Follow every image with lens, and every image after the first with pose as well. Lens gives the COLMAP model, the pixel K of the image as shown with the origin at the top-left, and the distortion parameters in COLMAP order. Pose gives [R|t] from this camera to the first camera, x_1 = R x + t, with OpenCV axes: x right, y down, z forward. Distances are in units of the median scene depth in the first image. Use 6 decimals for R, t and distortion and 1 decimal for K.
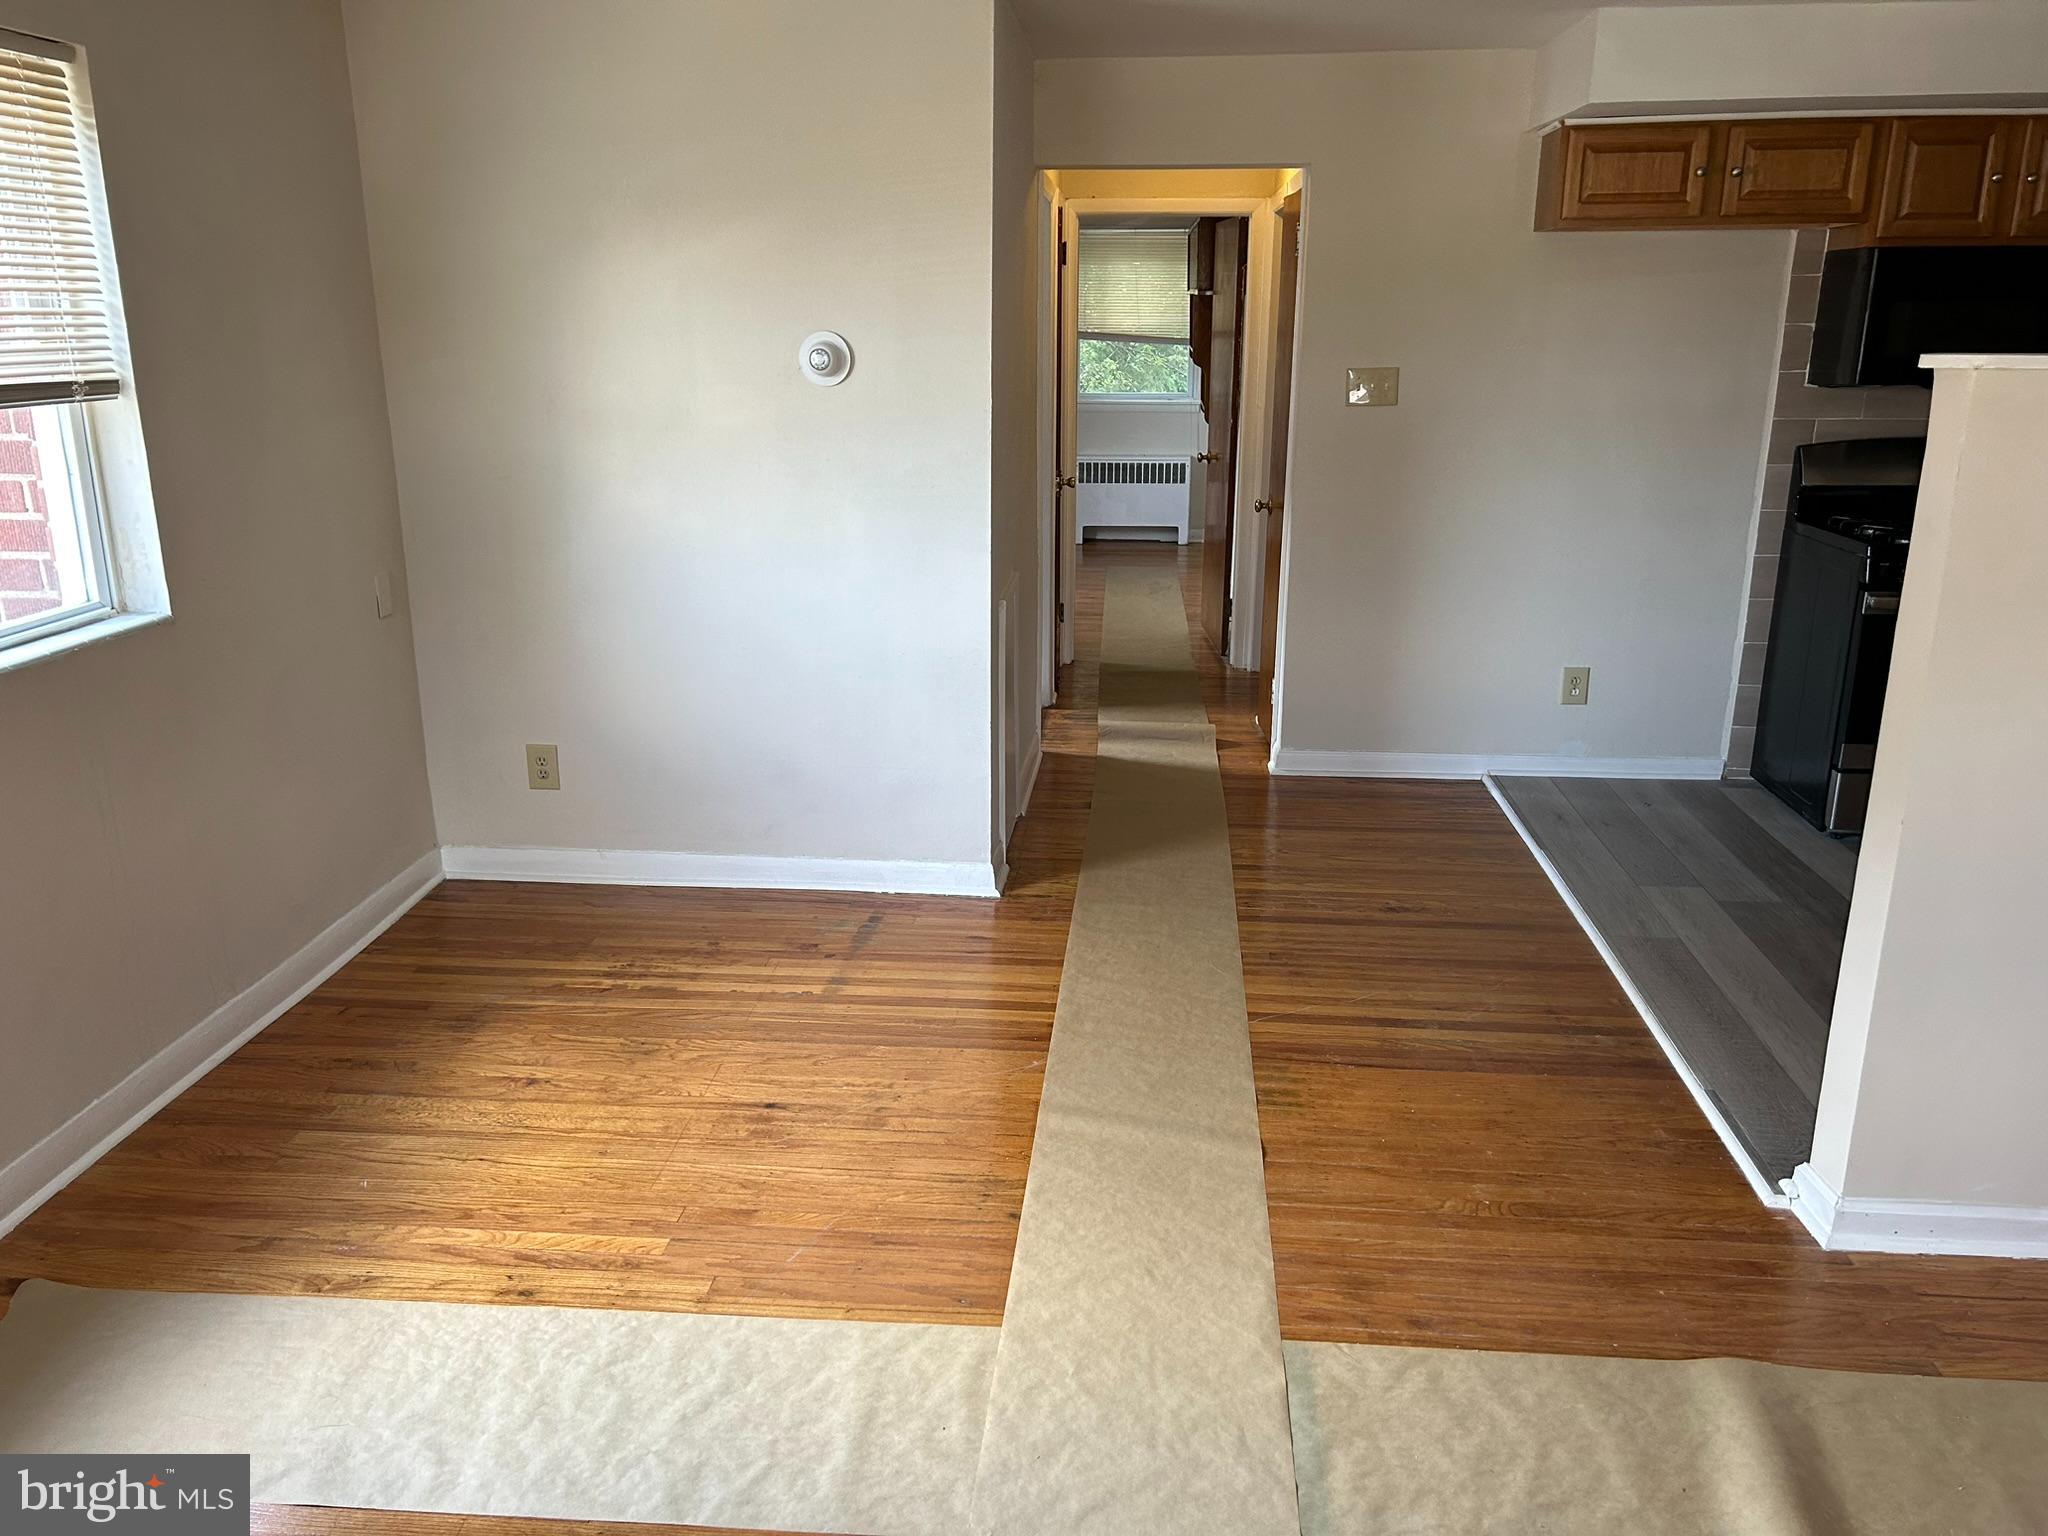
lens RADIAL K [[1489.6, 0, 1024.0], [0, 1489.6, 768.0], [0, 0, 1]] dist [-0.030550, -0.002564]
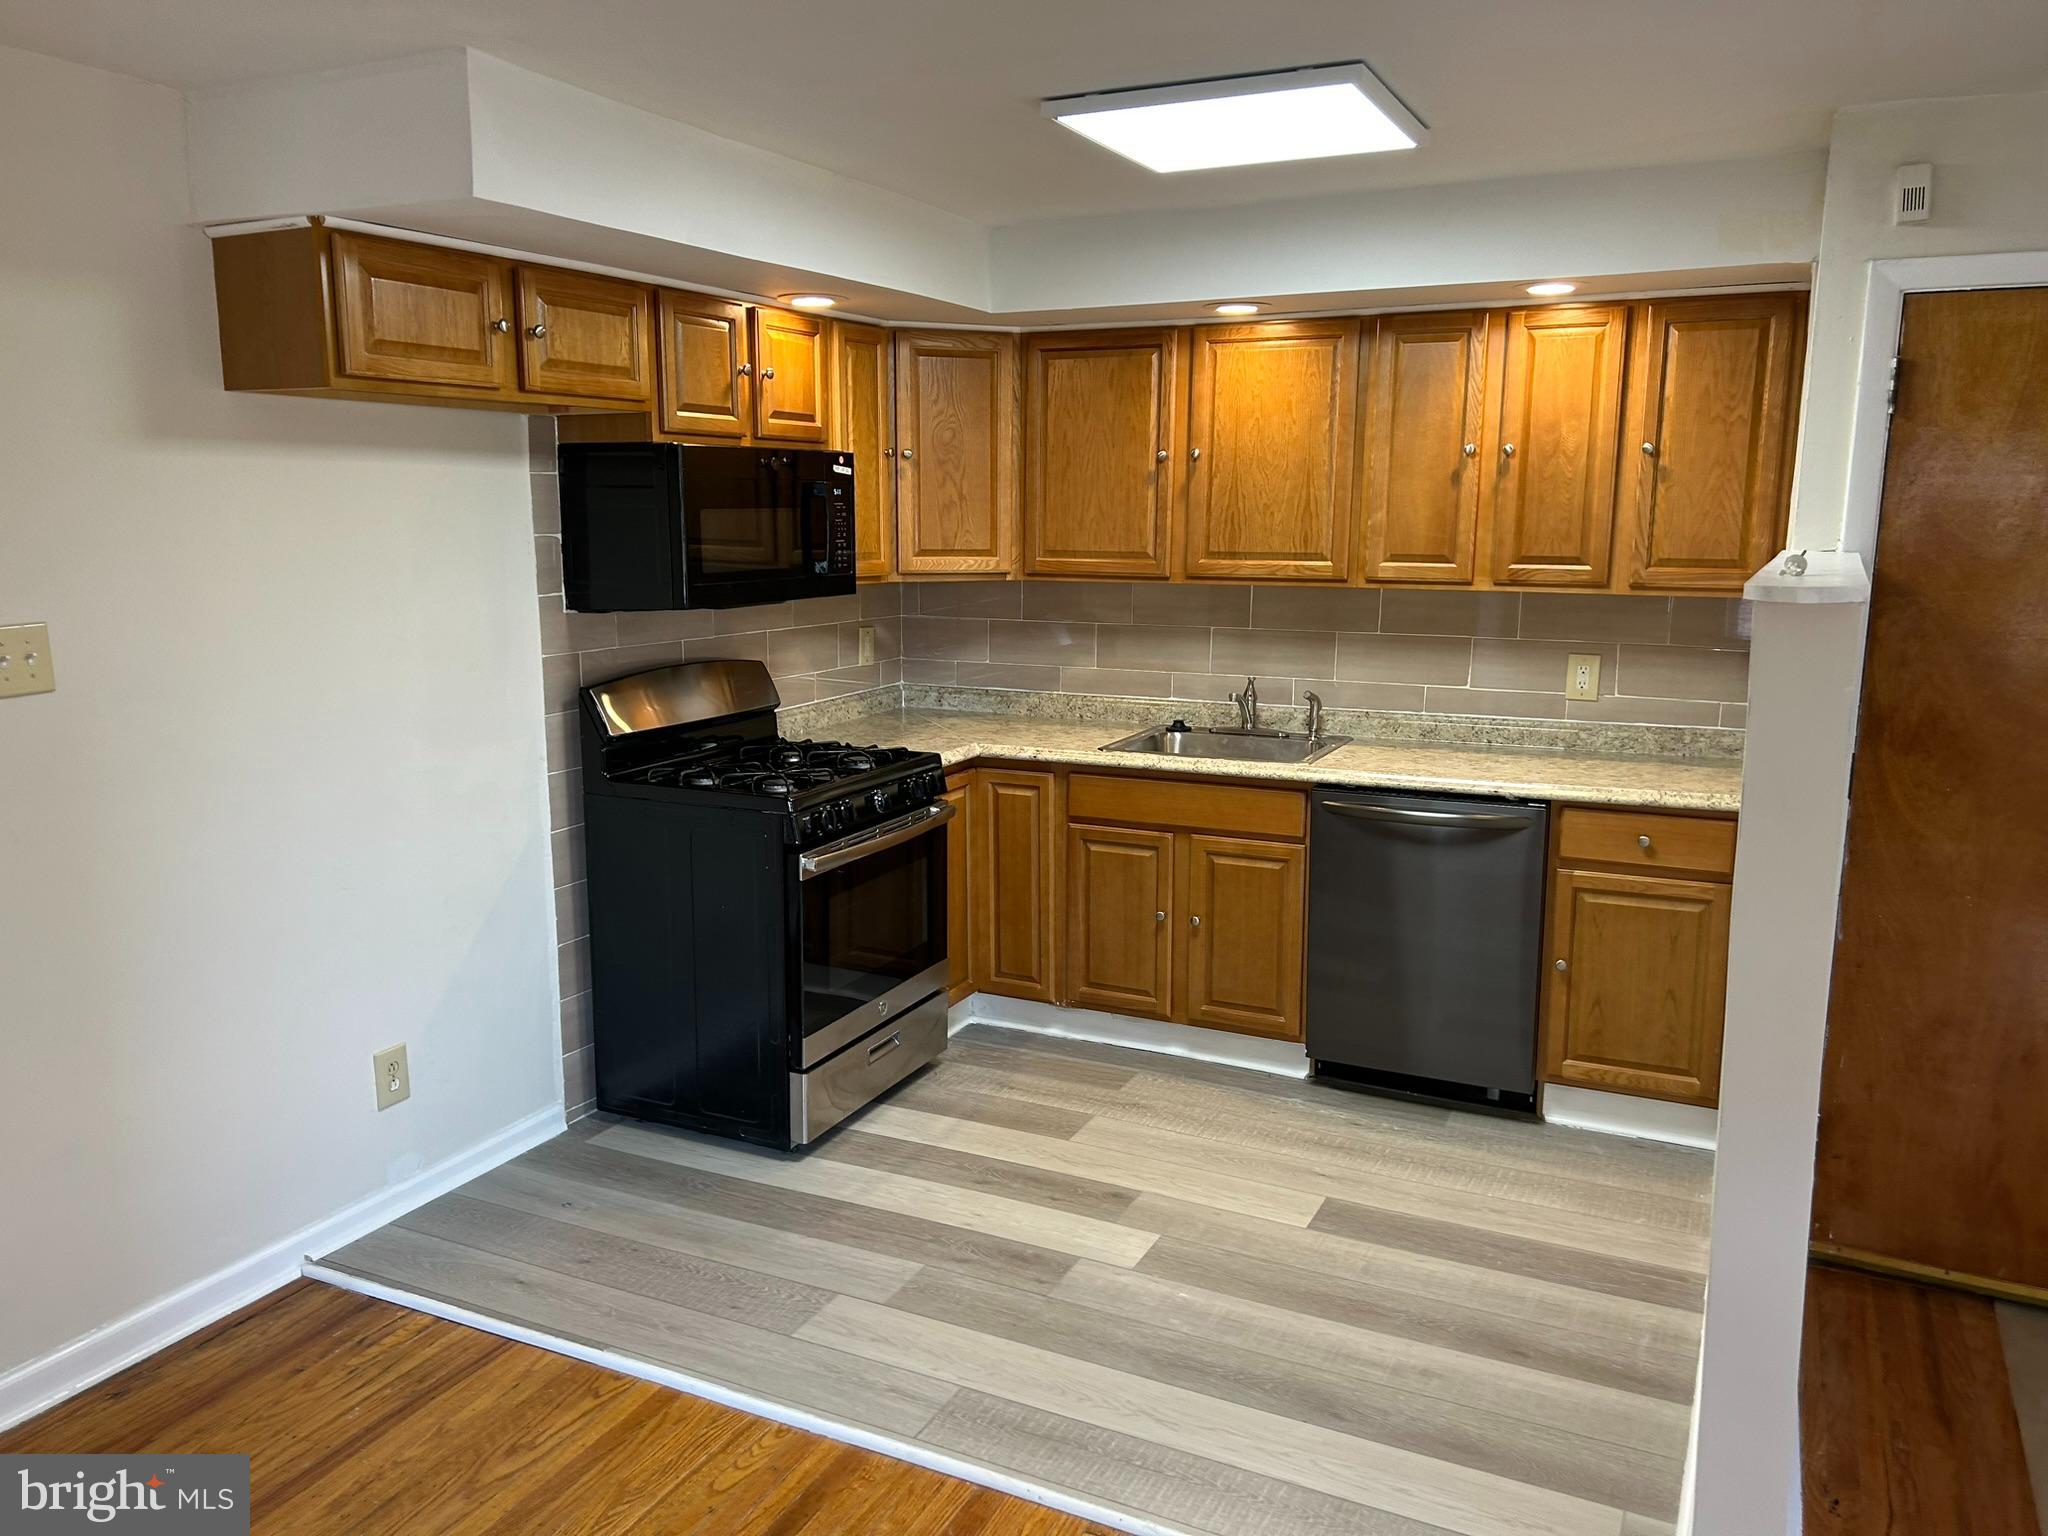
lens RADIAL K [[1489.6, 0, 1024.0], [0, 1489.6, 768.0], [0, 0, 1]] dist [-0.030550, -0.002564]
pose [[0.335917, -0.146921, 0.930362, -0.138363], [0.263117, 0.963074, 0.057085, -0.170102], [-0.904394, 0.225618, 0.362170, 0.546262]]
